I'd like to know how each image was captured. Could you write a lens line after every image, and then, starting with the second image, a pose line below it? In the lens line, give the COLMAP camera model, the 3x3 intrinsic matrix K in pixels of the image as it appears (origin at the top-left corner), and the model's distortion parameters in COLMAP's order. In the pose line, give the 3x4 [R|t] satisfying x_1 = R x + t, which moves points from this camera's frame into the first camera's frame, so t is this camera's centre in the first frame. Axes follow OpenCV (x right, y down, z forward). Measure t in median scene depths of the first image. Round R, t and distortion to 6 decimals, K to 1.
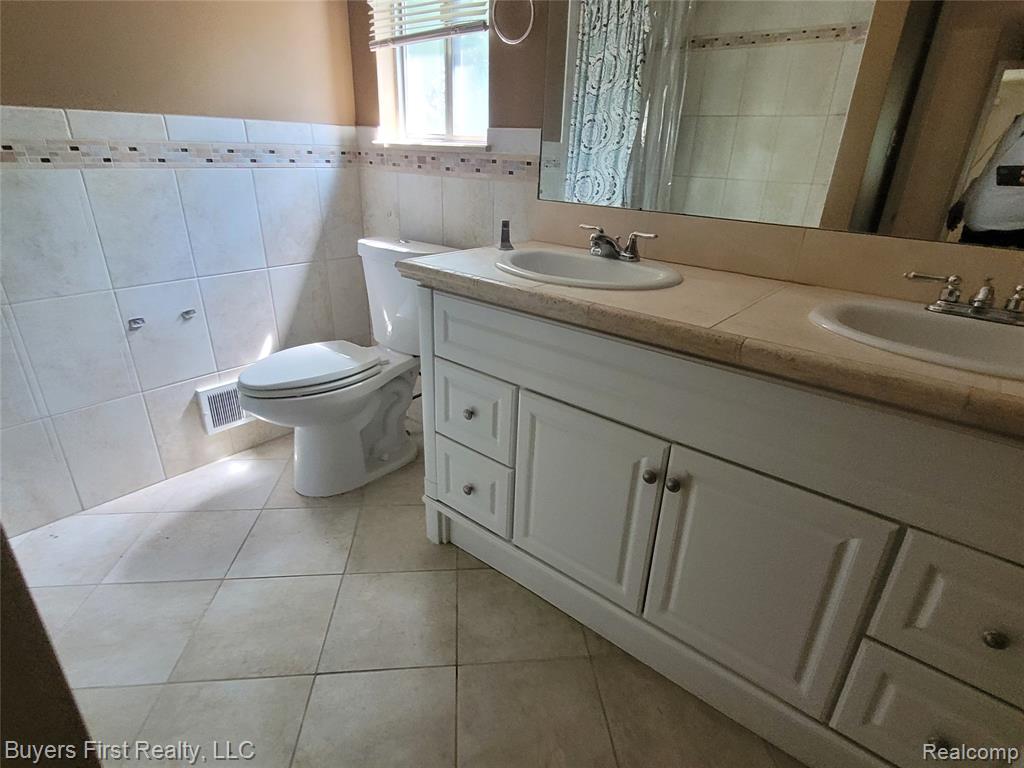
lens RADIAL K [[545.2, 0, 513.7], [0, 545.2, 381.6], [0, 0, 1]] dist [-0.004803, -0.001085]
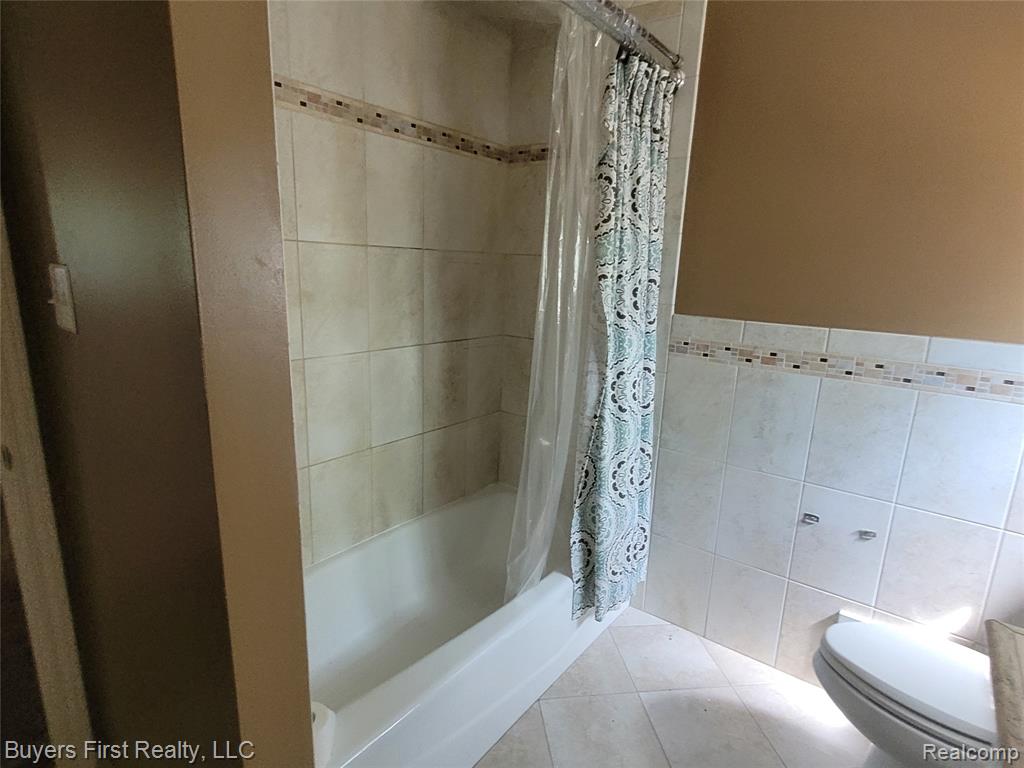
lens RADIAL K [[545.2, 0, 511.5], [0, 545.2, 391.4], [0, 0, 1]] dist [-0.004803, -0.001085]
pose [[0.021761, 0.185534, -0.982397, 0.253649], [-0.432413, 0.887712, 0.158073, -0.243405], [0.901413, 0.421361, 0.099545, 0.302724]]
